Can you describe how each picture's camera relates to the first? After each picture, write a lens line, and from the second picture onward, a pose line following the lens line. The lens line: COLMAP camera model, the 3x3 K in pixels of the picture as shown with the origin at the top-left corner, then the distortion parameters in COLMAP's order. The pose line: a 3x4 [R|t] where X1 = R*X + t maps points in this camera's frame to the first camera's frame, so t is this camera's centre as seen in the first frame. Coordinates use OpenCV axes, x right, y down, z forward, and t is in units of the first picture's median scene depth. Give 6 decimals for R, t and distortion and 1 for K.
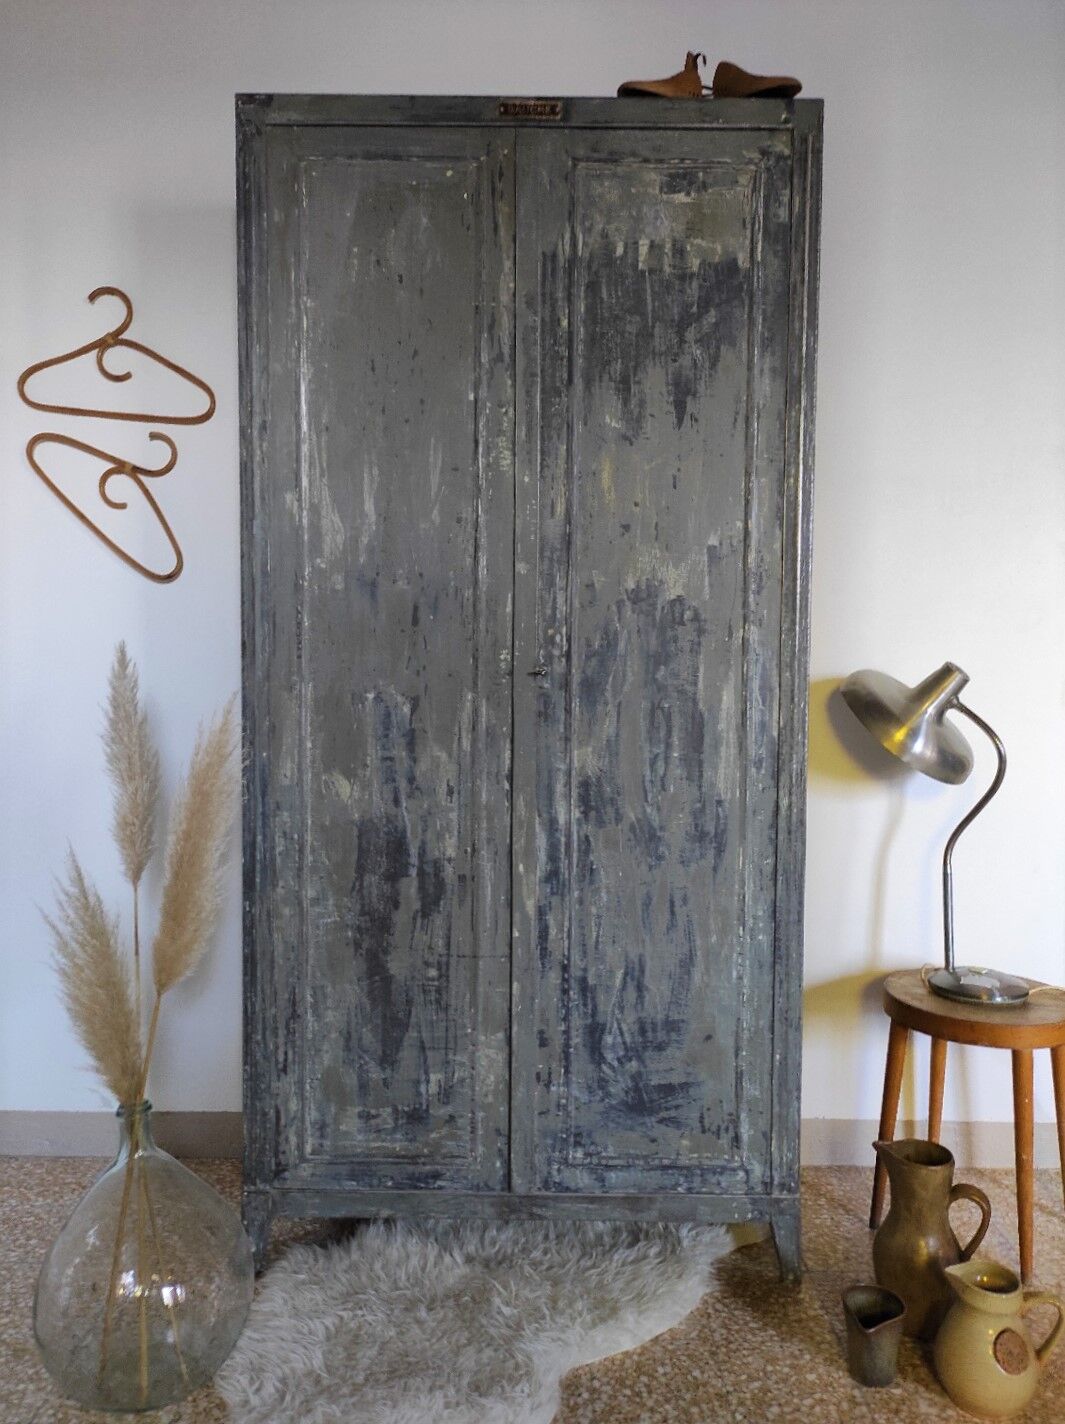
lens RADIAL K [[1087.4, 0, 541.2], [0, 1087.4, 716.2], [0, 0, 1]] dist [0.029757, -0.038685]
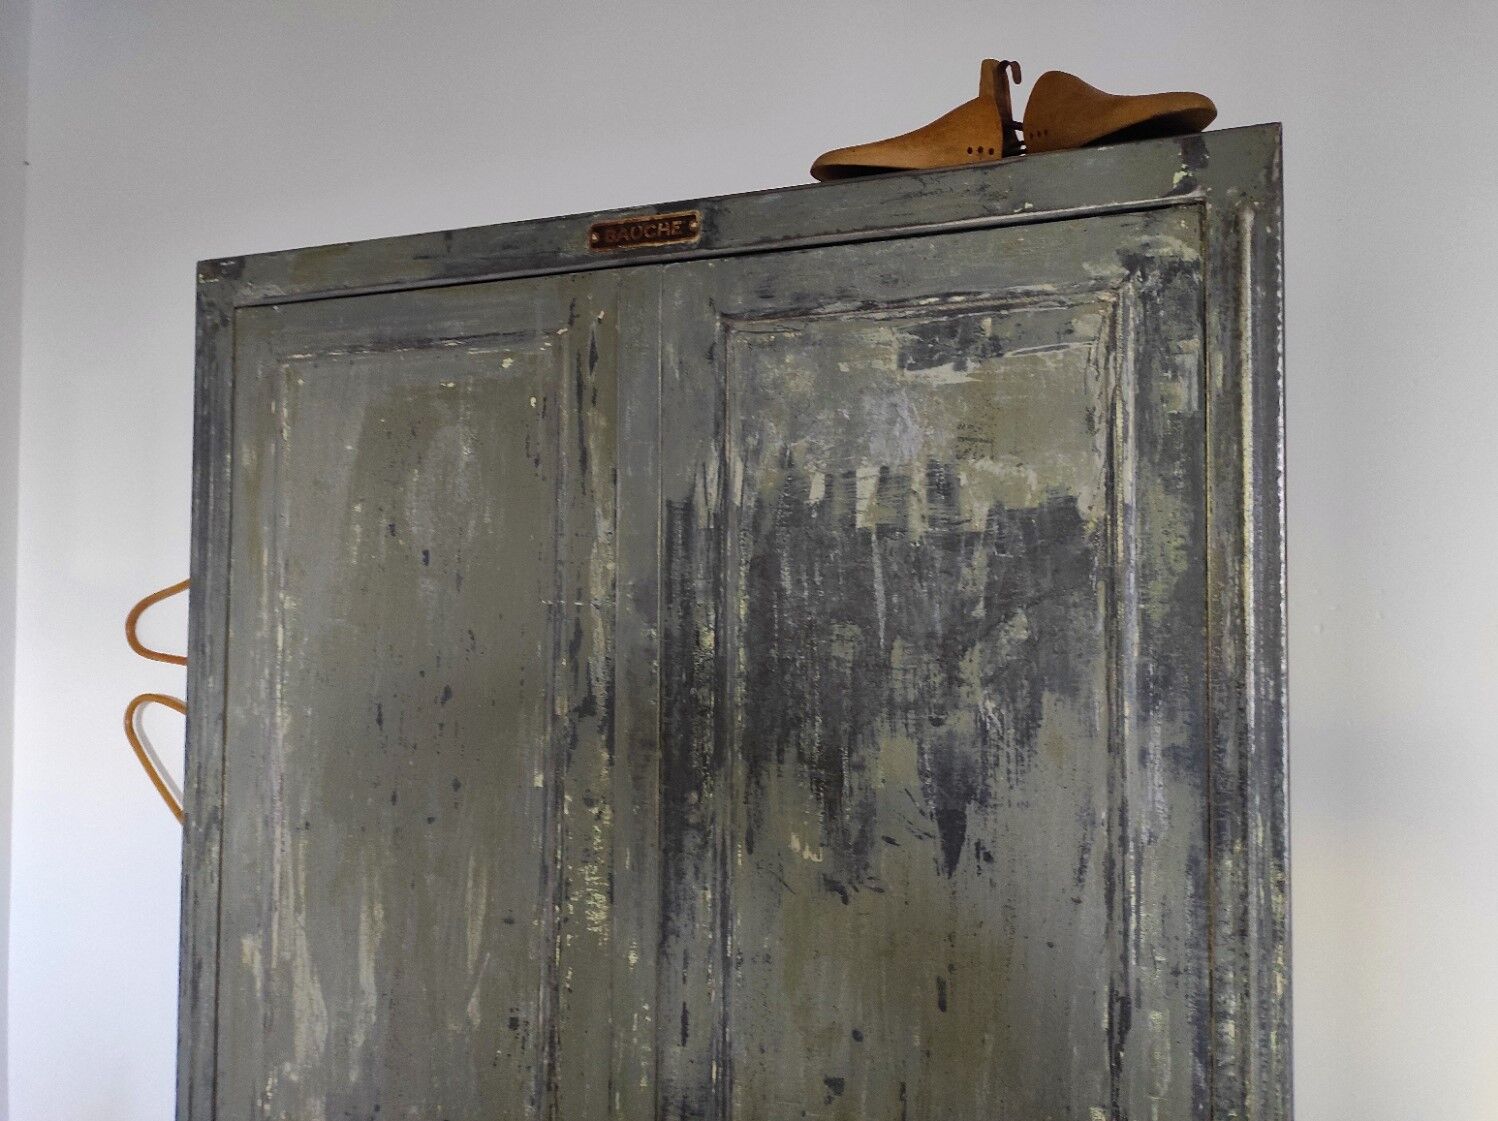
lens RADIAL K [[1143.9, 0, 732.0], [0, 1143.9, 563.6], [0, 0, 1]] dist [0.029757, -0.038685]
pose [[0.938534, -0.016976, -0.344769, 0.202297], [-0.019538, 0.994576, -0.102160, -0.333668], [0.344633, 0.102617, 0.933112, 0.510723]]
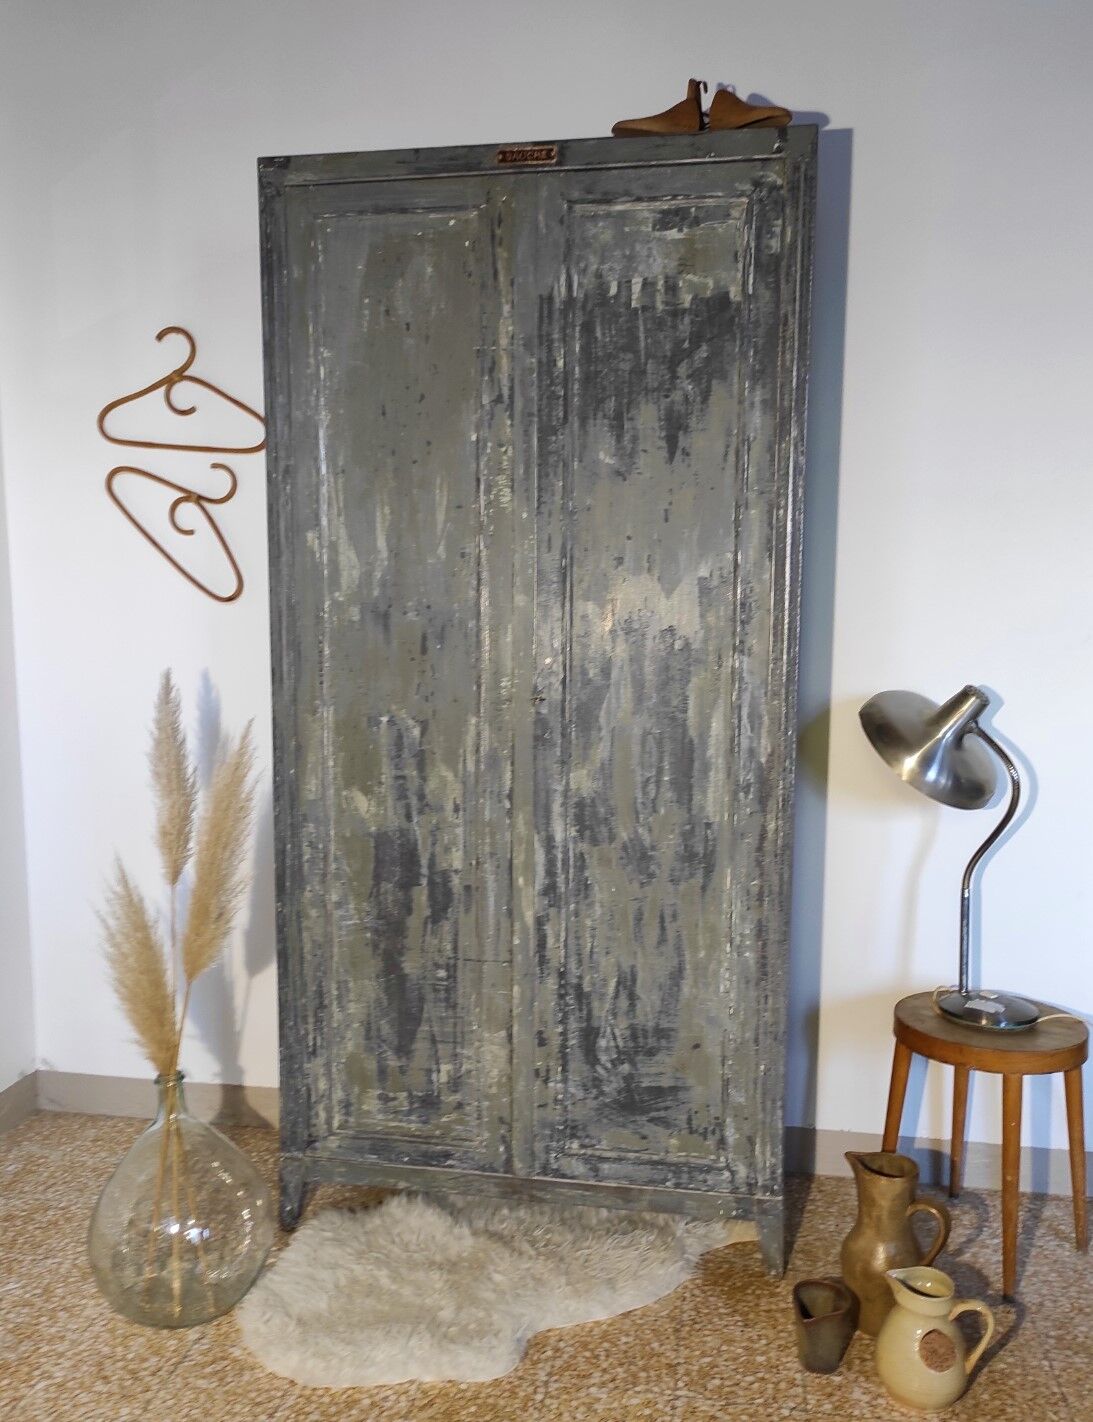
lens RADIAL K [[1186.6, 0, 547.8], [0, 1186.6, 771.0], [0, 0, 1]] dist [0.021491, -0.022379]
pose [[0.986496, 0.018316, -0.162758, 0.195922], [-0.007403, 0.997698, 0.067409, -0.047778], [0.163618, -0.065294, 0.984361, -0.139477]]
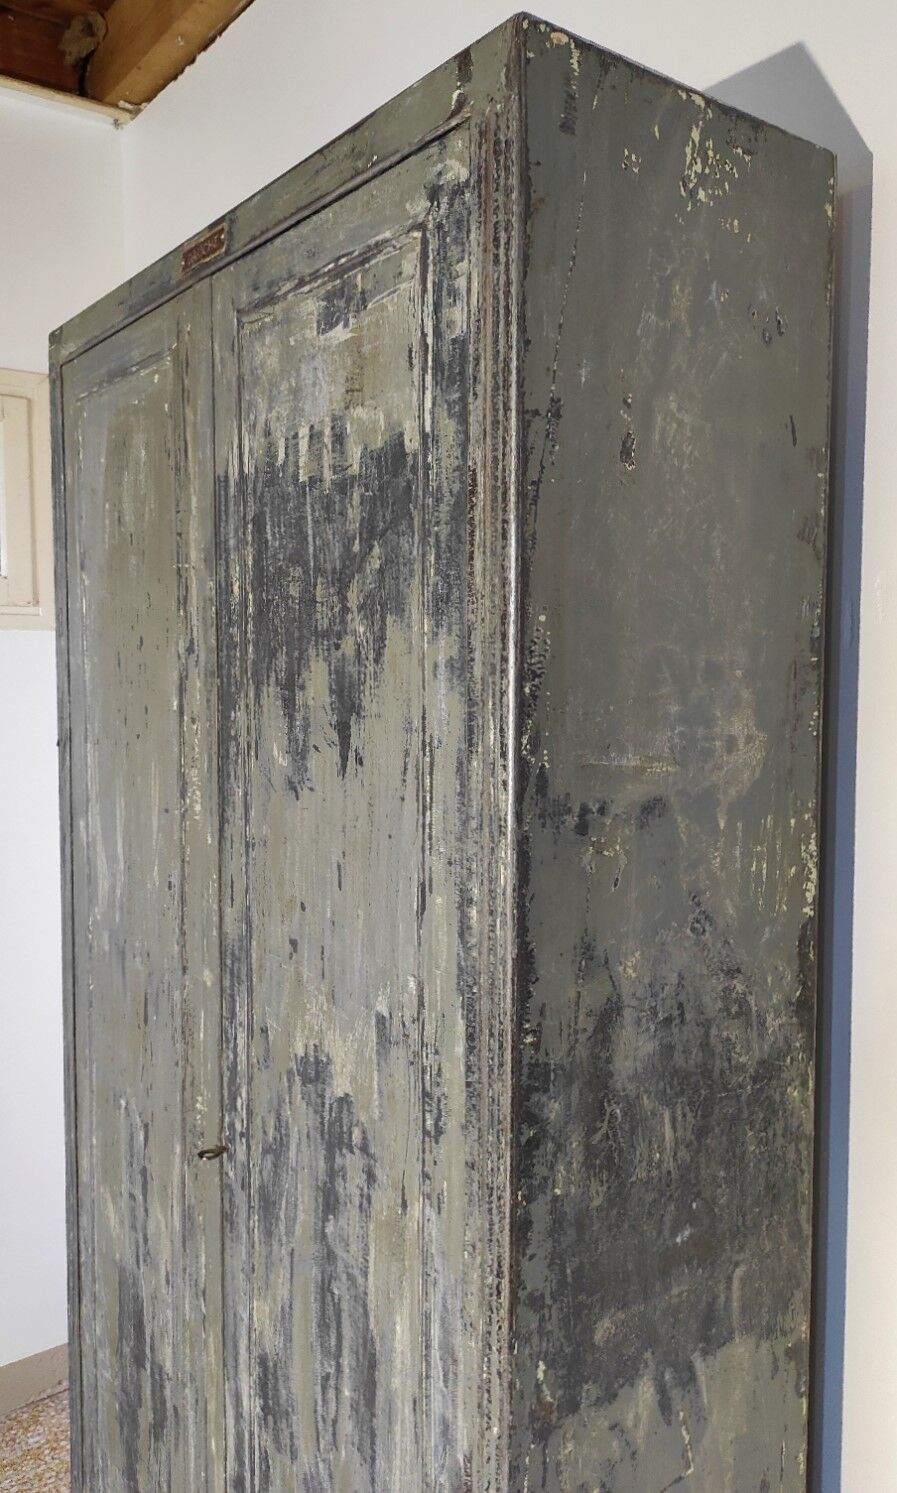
lens RADIAL K [[1132.8, 0, 450.2], [0, 1132.8, 727.6], [0, 0, 1]] dist [0.032698, -0.036748]
pose [[0.608176, 0.041237, -0.792731, 0.570653], [-0.042088, 0.998920, 0.019673, -0.293692], [0.792686, 0.021400, 0.609255, 0.698588]]
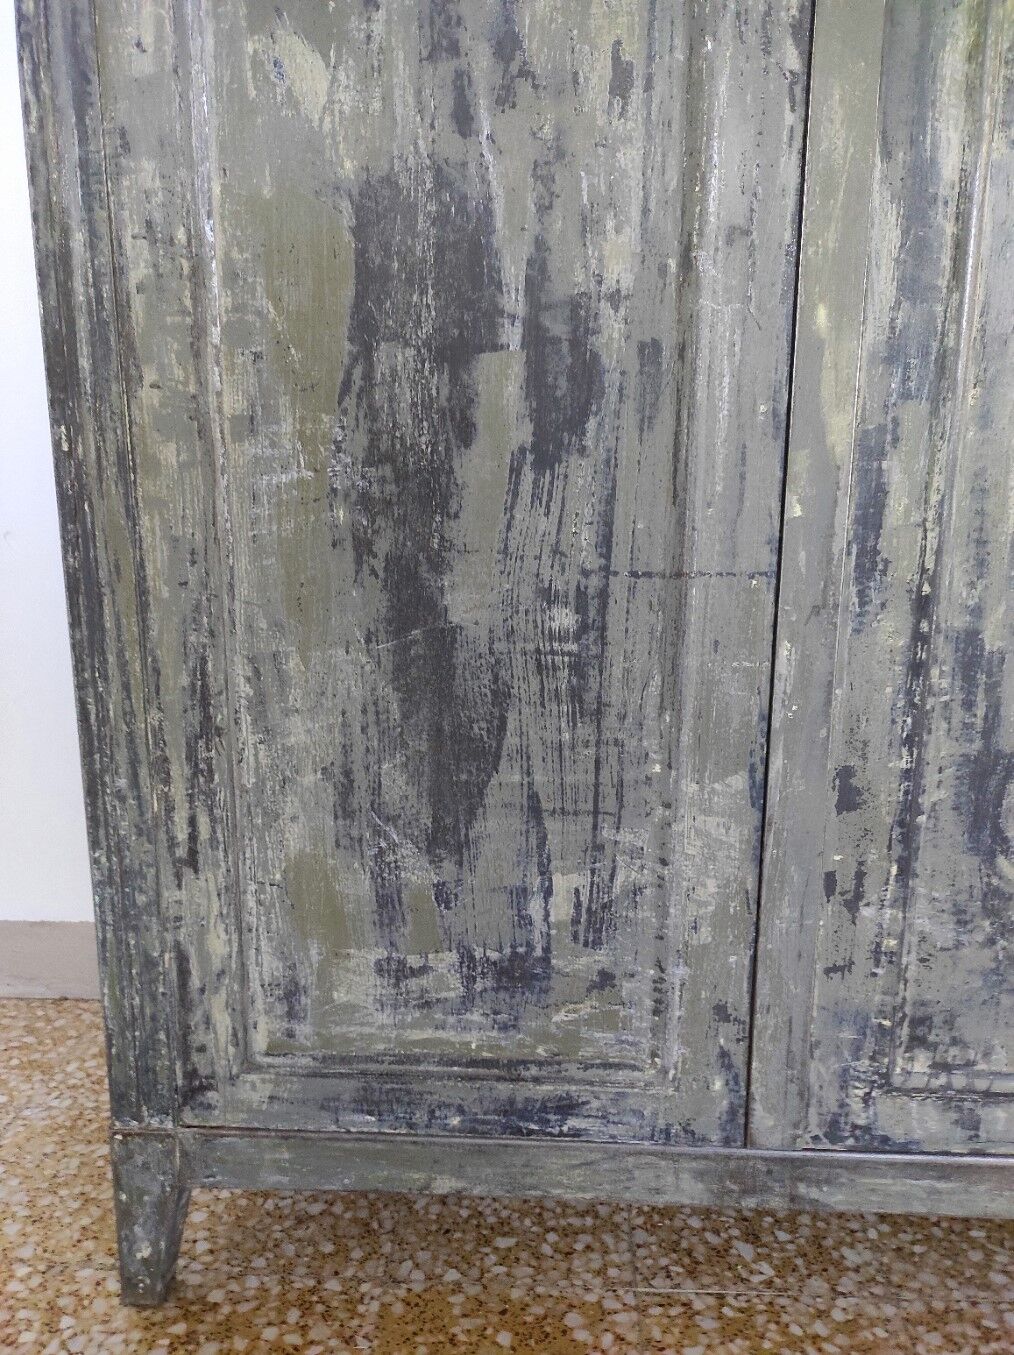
lens RADIAL K [[1034.7, 0, 505.3], [0, 1034.7, 682.2], [0, 0, 1]] dist [0.029757, -0.038685]
pose [[0.999117, 0.003050, -0.041913, -0.105386], [0.003962, 0.986086, 0.166191, 0.199053], [0.041837, -0.166211, 0.985202, 0.648486]]
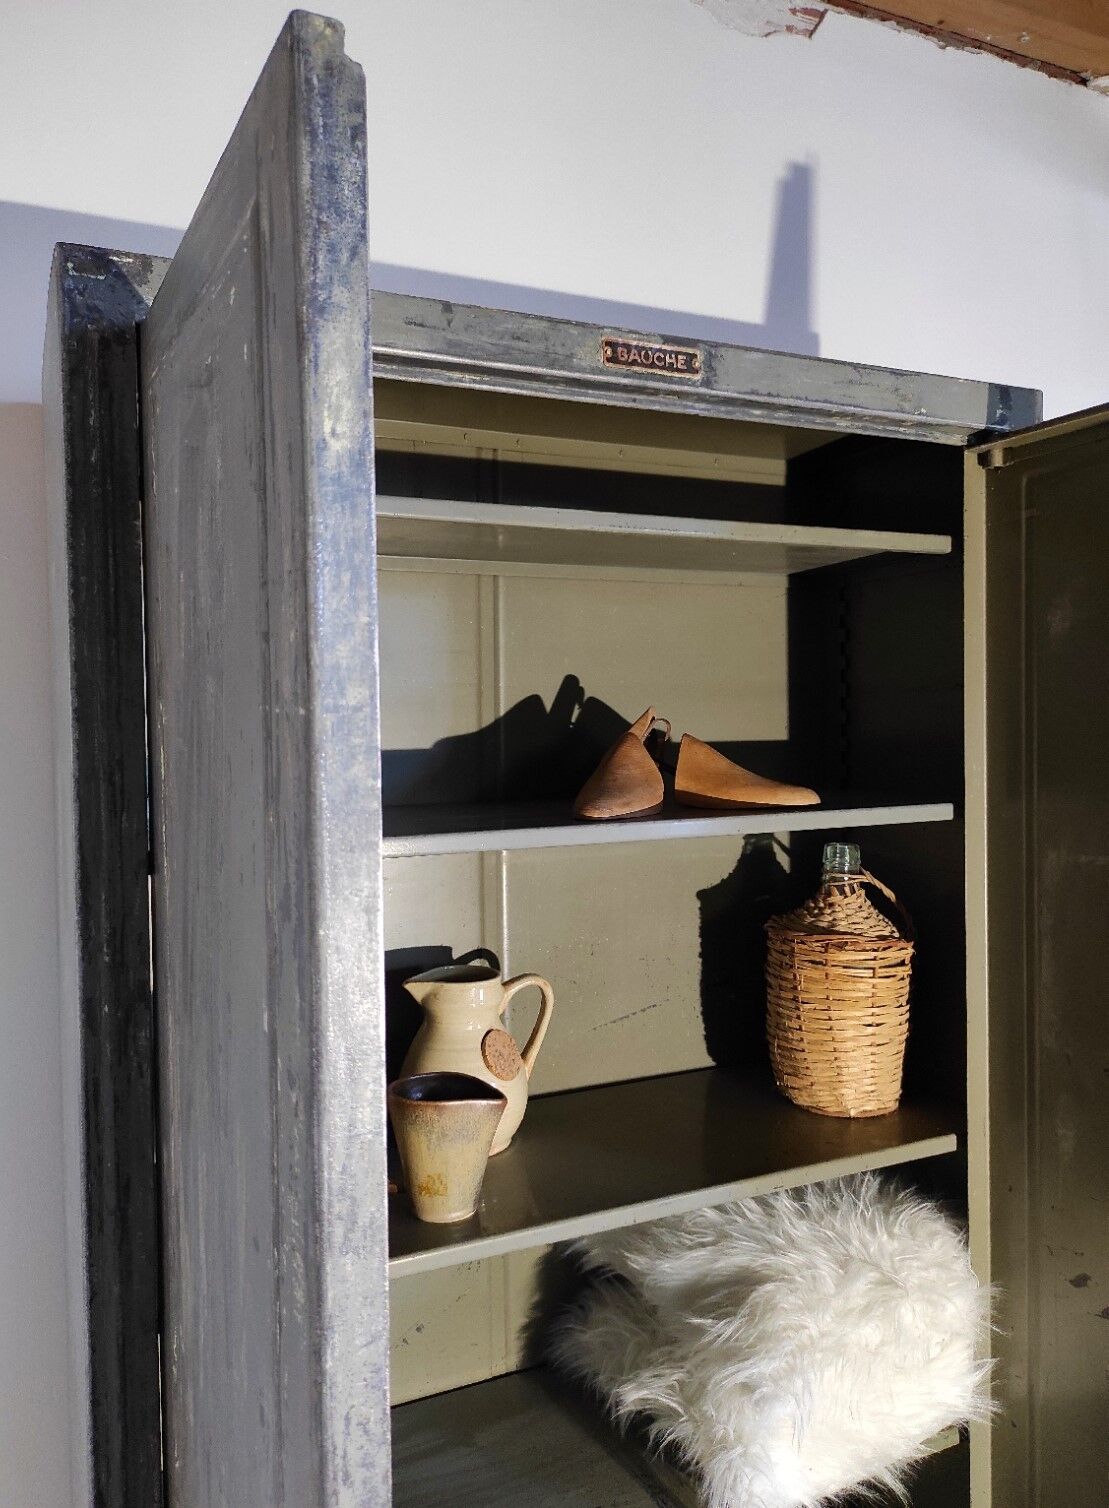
lens RADIAL K [[1142.9, 0, 554.5], [0, 1142.9, 746.8], [0, 0, 1]] dist [0.021777, -0.016970]
pose [[0.902042, -0.032622, 0.430414, -0.292791], [0.040714, 0.999125, -0.009600, -0.345711], [-0.429724, 0.026183, 0.902580, 0.495593]]
